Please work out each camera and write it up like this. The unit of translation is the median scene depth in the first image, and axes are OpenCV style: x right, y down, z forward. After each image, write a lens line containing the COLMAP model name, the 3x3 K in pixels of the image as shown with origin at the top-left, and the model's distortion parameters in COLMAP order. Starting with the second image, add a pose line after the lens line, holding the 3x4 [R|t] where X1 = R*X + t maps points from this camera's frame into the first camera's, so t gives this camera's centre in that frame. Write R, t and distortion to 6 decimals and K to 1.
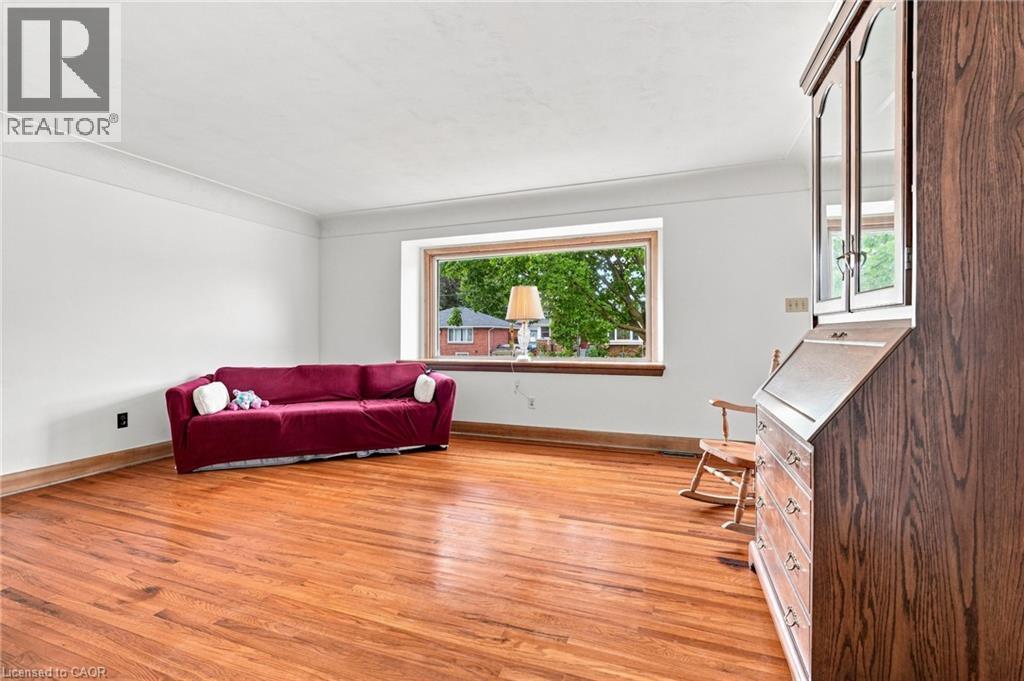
lens RADIAL K [[457.1, 0, 506.8], [0, 457.1, 337.6], [0, 0, 1]] dist [-0.001509, 0.000049]
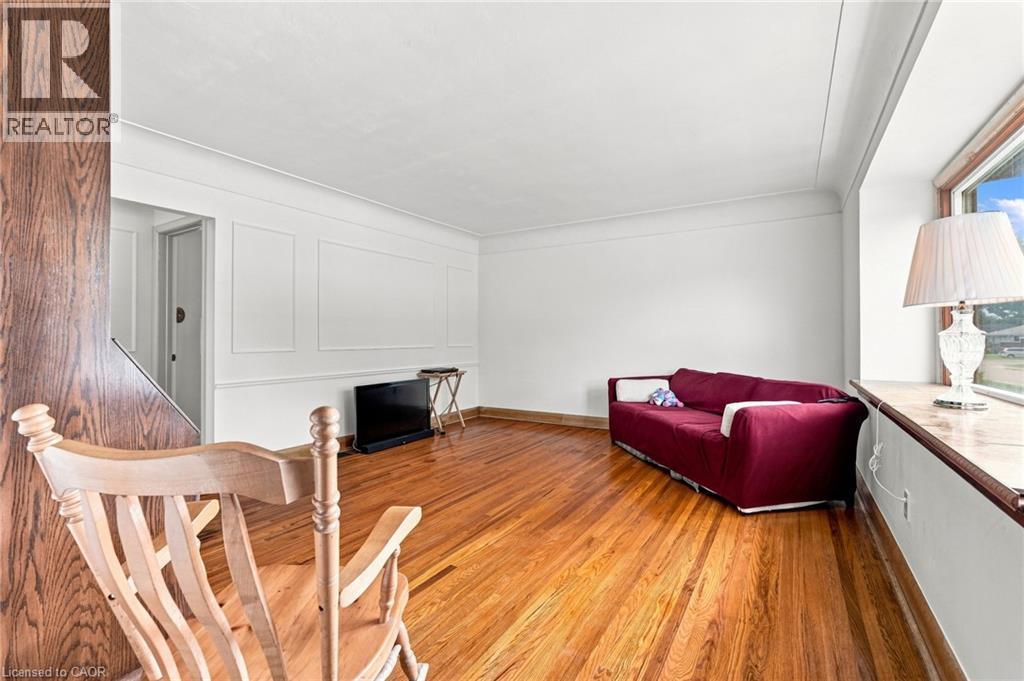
lens RADIAL K [[457.1, 0, 506.8], [0, 457.1, 337.6], [0, 0, 1]] dist [-0.001509, 0.000049]
pose [[-0.189242, -0.007429, -0.981902, 0.748003], [0.001307, 0.999969, -0.007817, -0.002245], [0.981930, -0.002762, -0.189227, 1.045489]]
